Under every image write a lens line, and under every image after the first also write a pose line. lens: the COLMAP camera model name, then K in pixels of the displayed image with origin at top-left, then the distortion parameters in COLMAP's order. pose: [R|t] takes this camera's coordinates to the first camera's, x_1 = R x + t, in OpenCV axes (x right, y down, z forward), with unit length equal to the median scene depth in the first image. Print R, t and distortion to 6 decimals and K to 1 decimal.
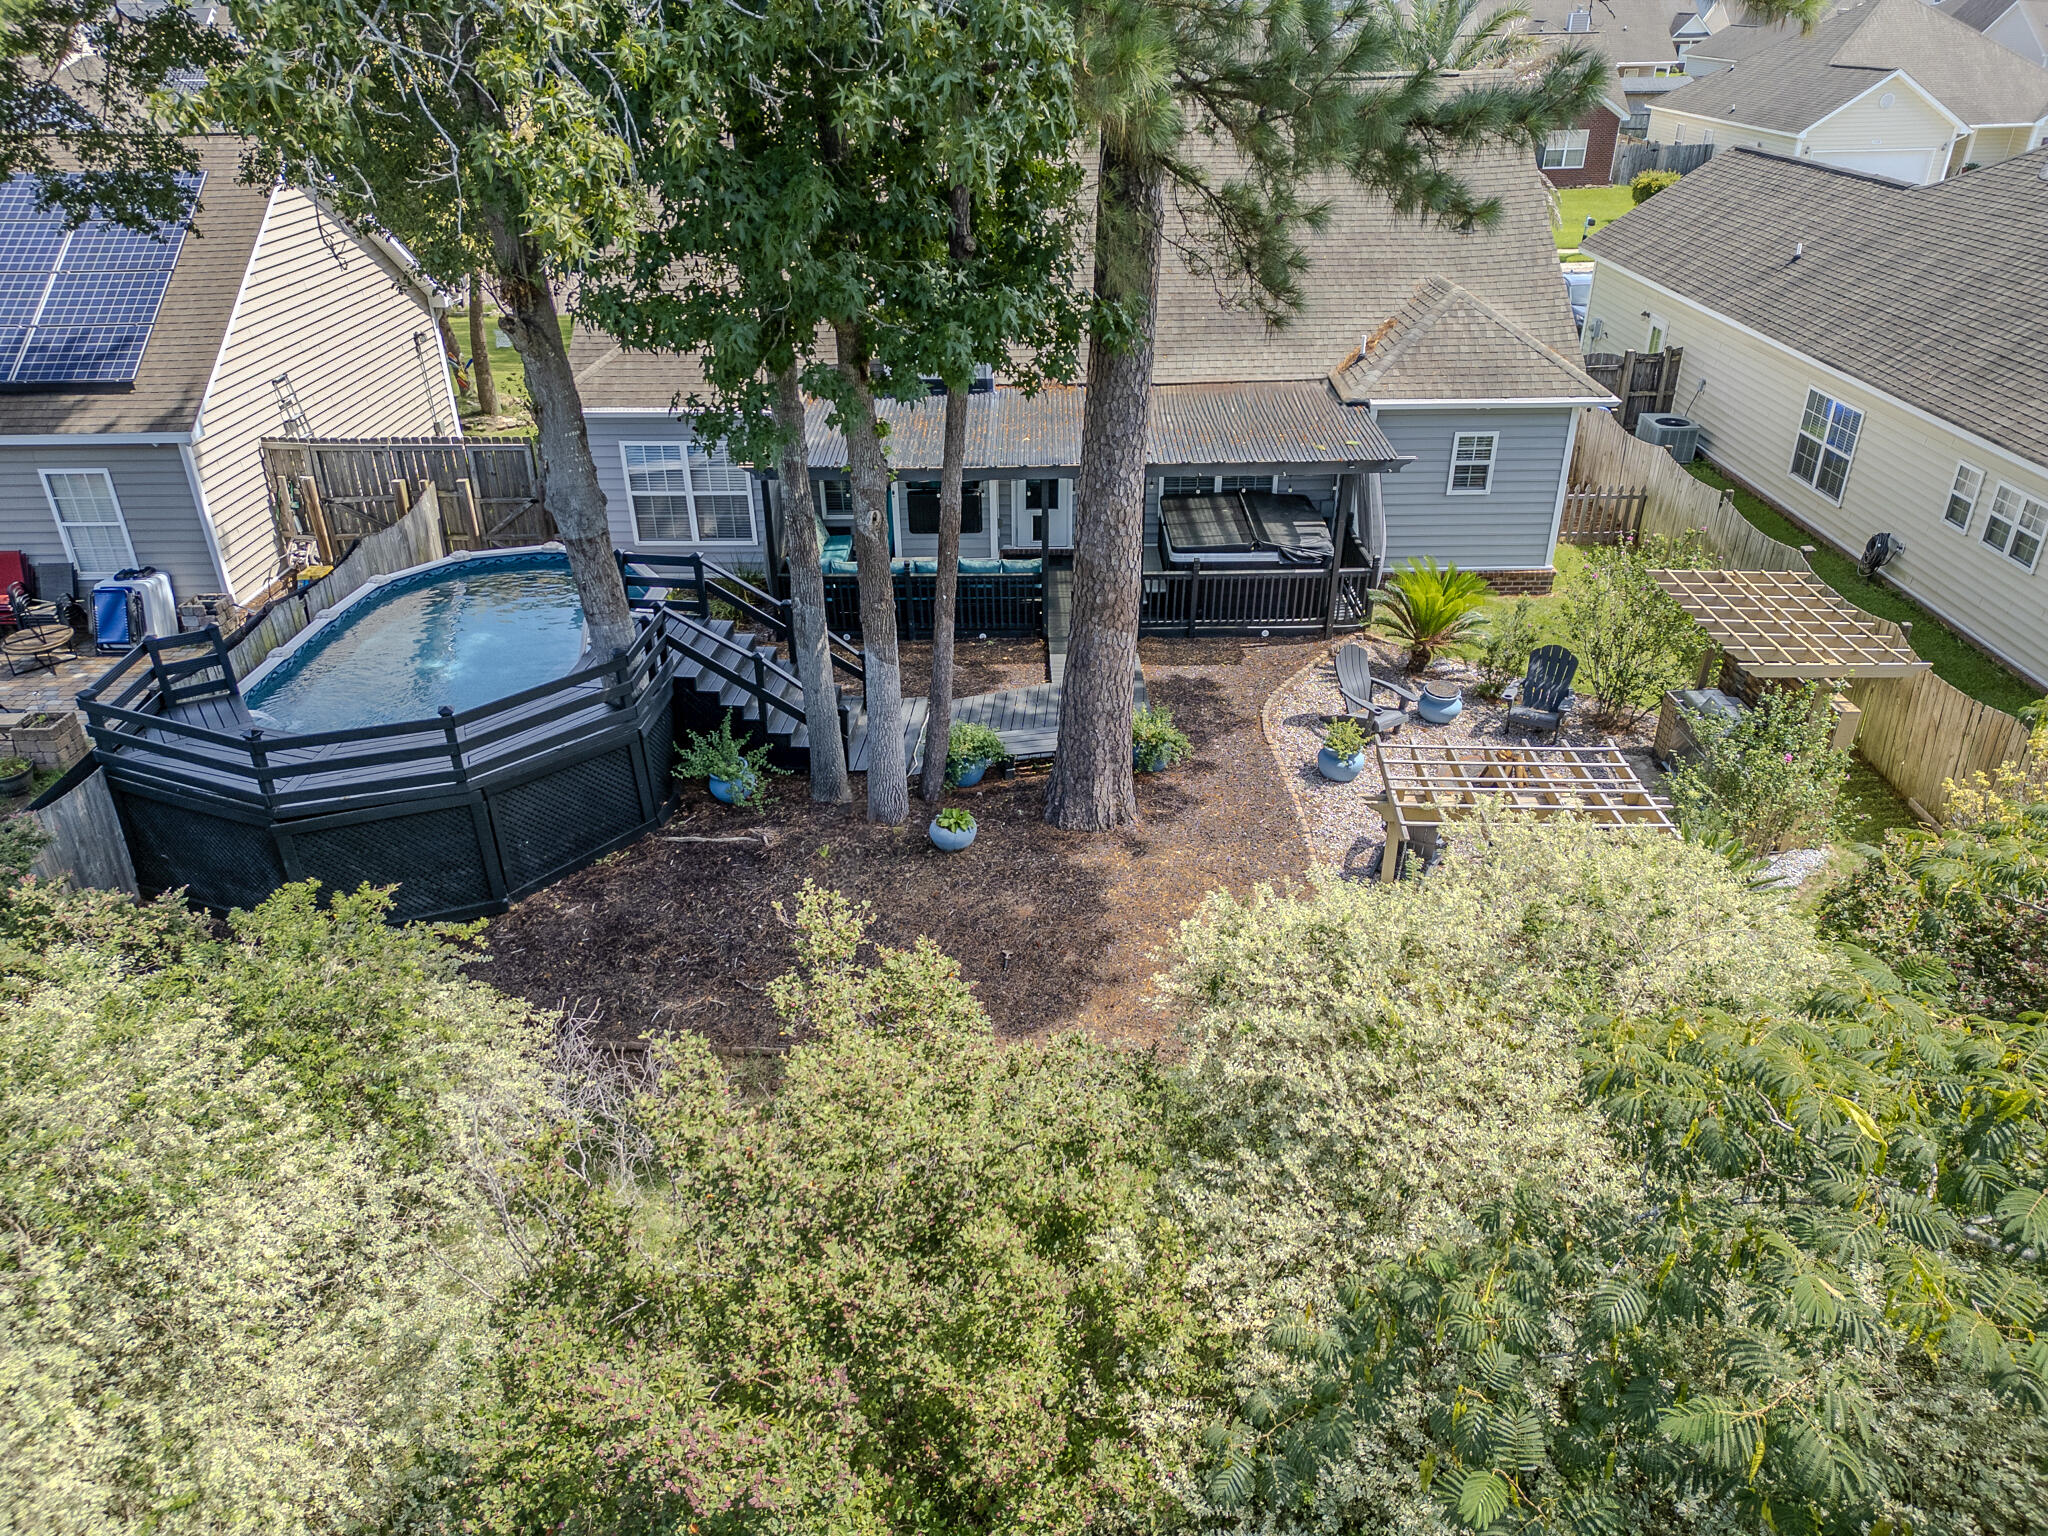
lens RADIAL K [[1462.4, 0, 1024.0], [0, 1462.4, 768.0], [0, 0, 1]] dist [0.027166, -0.001049]
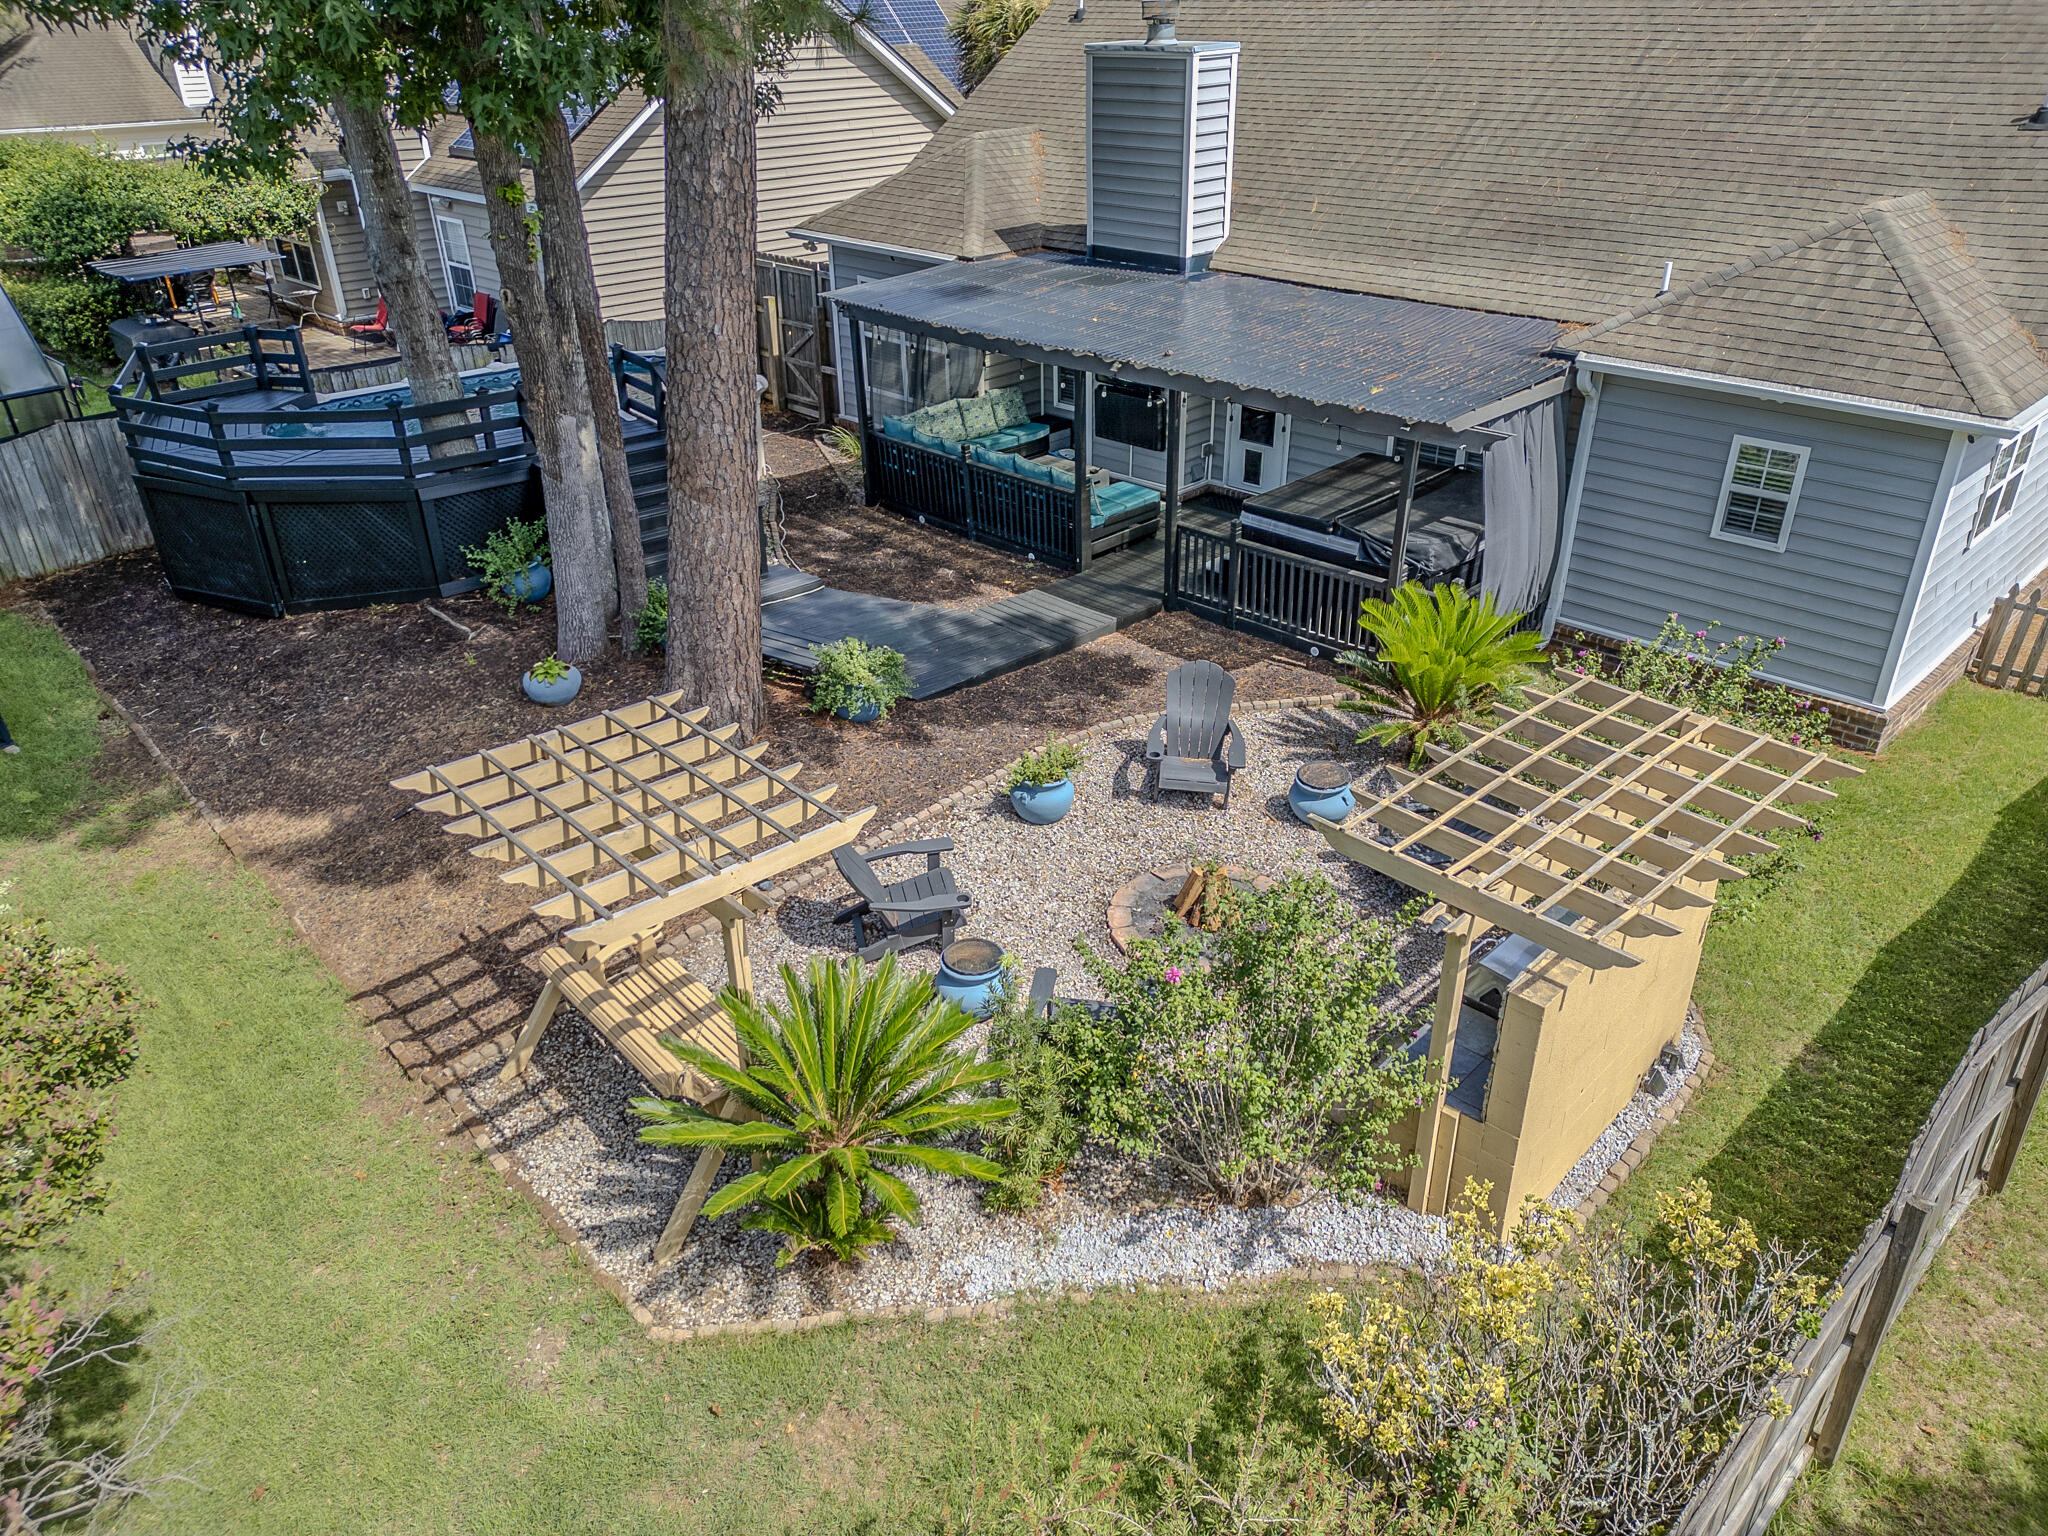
lens RADIAL K [[1462.4, 0, 1024.0], [0, 1462.4, 768.0], [0, 0, 1]] dist [0.027166, -0.001049]
pose [[0.709059, 0.338931, -0.618353, 0.507147], [-0.329998, 0.934453, 0.133786, -0.085208], [0.623166, 0.109193, 0.774429, 0.362866]]
